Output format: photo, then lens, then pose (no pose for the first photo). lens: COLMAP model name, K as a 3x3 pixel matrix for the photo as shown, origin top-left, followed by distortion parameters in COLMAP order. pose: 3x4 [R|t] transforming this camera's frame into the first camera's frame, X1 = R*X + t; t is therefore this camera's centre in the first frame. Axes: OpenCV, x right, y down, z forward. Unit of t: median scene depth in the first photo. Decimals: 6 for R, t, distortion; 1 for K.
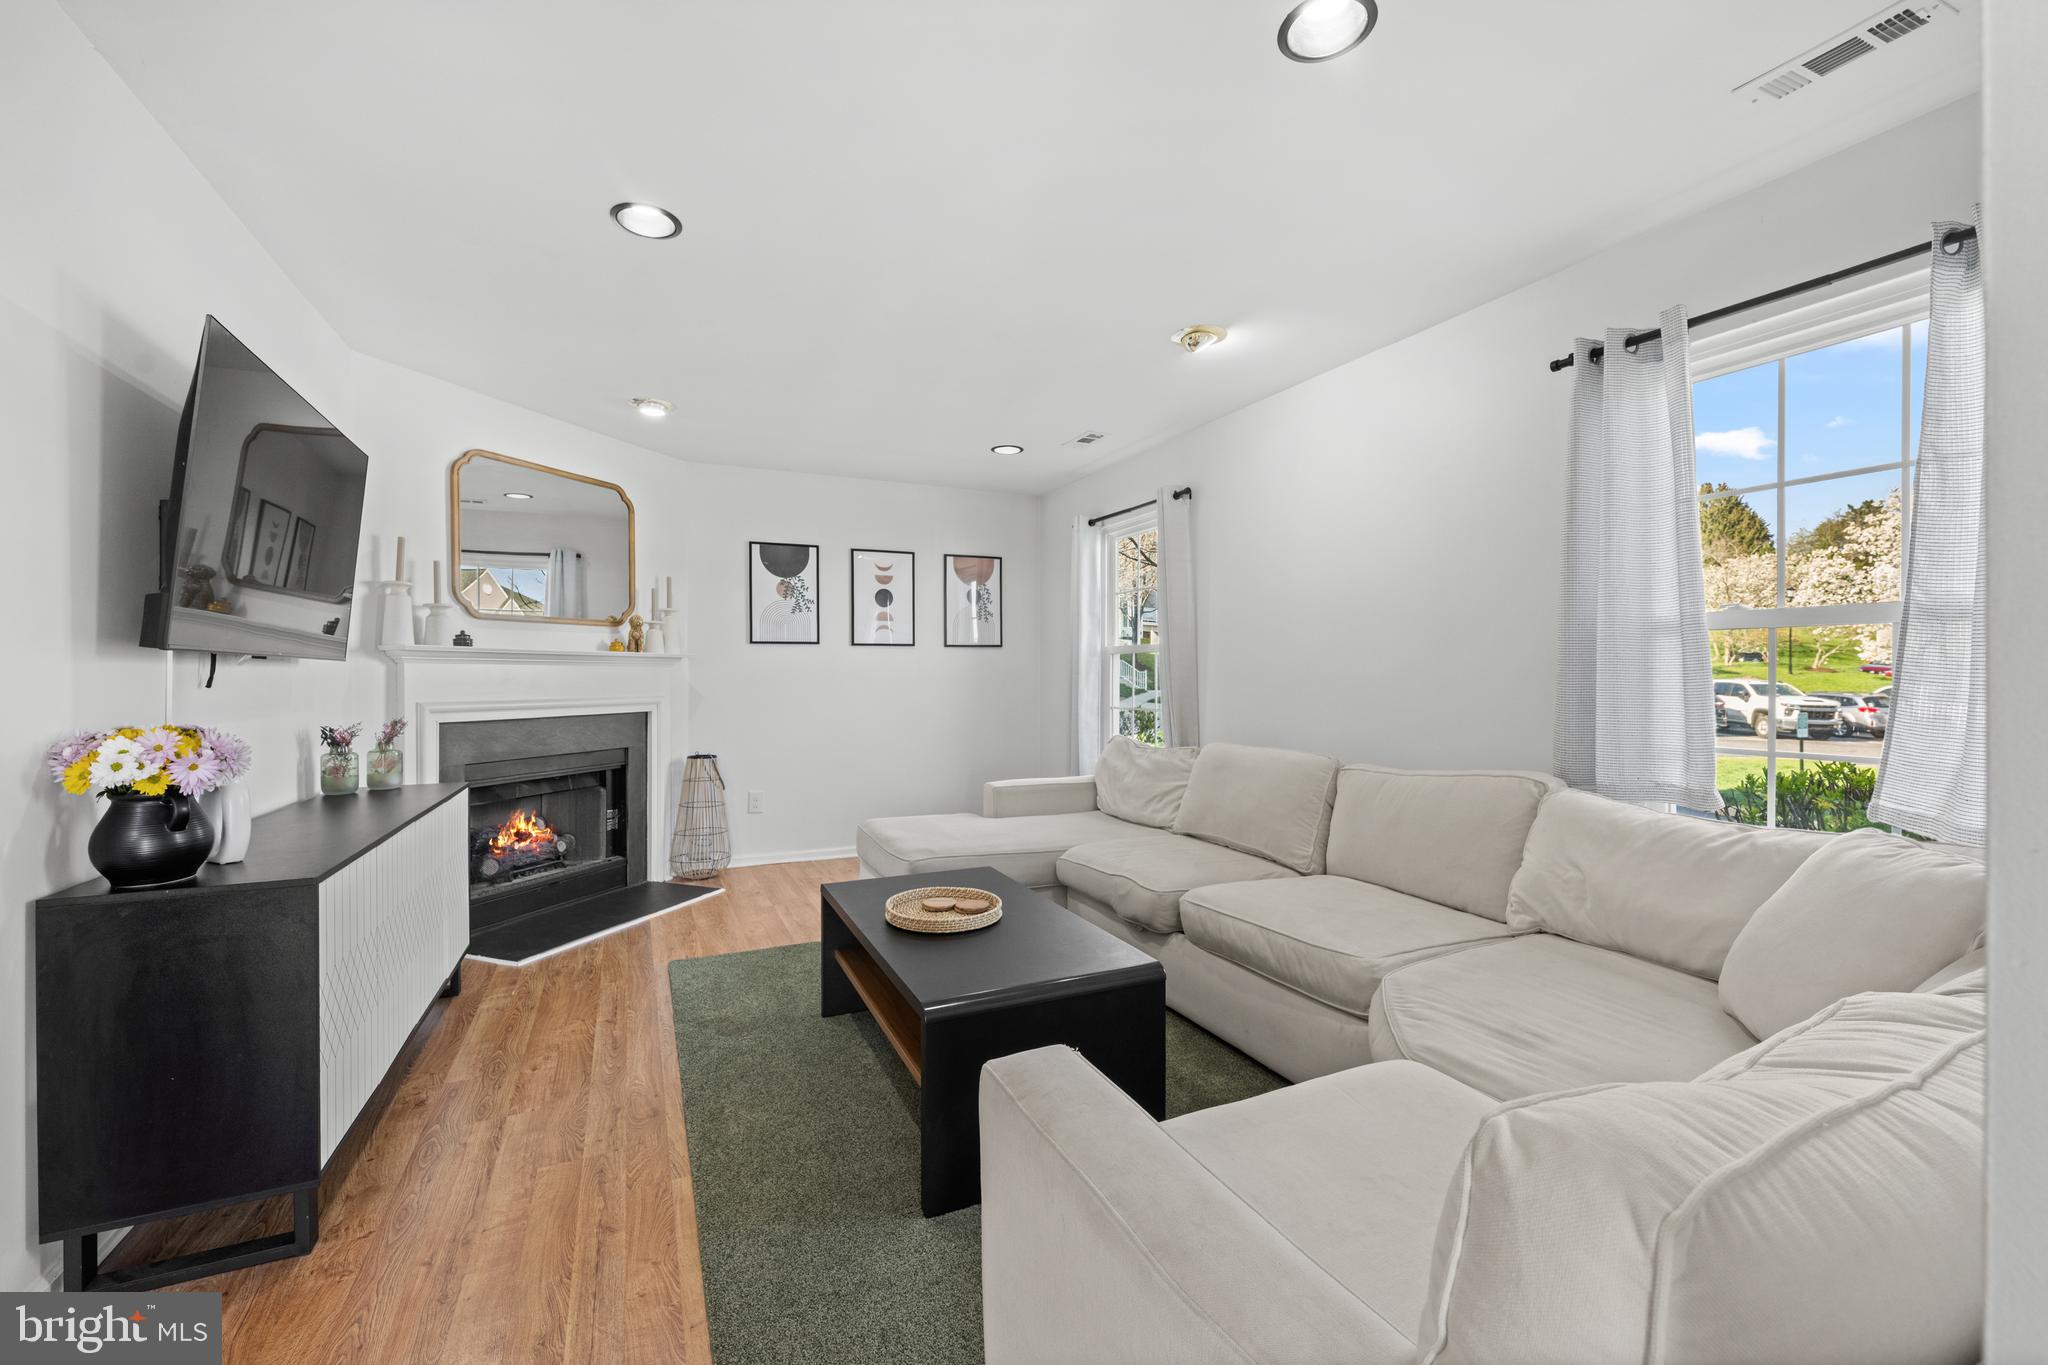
lens RADIAL K [[819.0, 0, 1024.6], [0, 819.0, 684.9], [0, 0, 1]] dist [-0.003311, 0.000499]
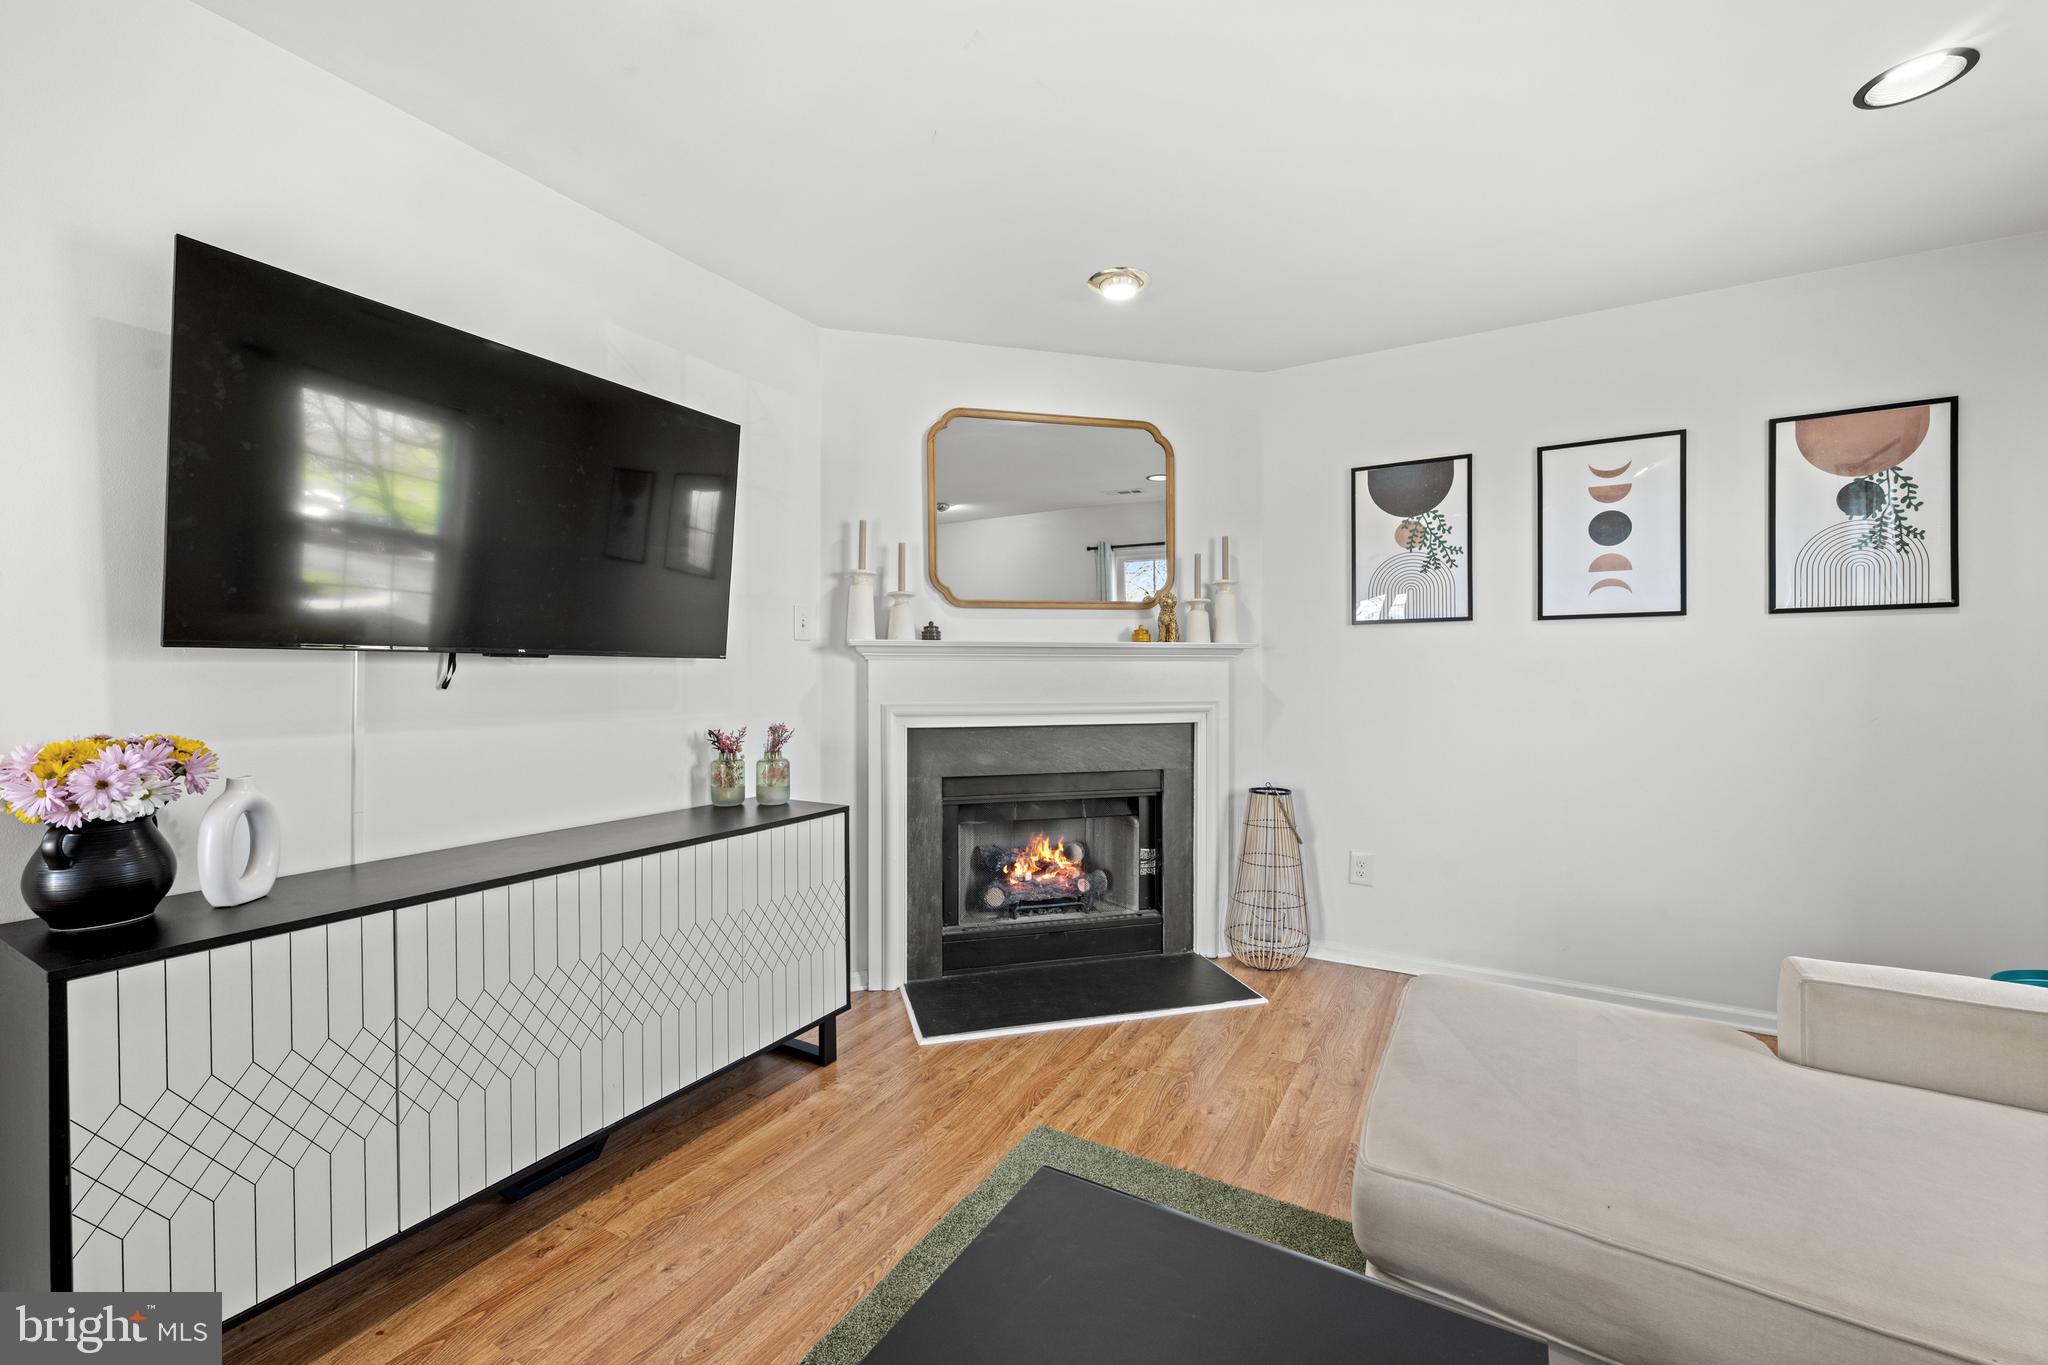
lens RADIAL K [[819.0, 0, 1022.9], [0, 819.0, 681.2], [0, 0, 1]] dist [-0.003311, 0.000499]
pose [[0.571179, 0.007292, -0.820793, 0.058827], [-0.008183, 0.999961, 0.003189, -0.006198], [0.820785, 0.004895, 0.571217, 0.472828]]
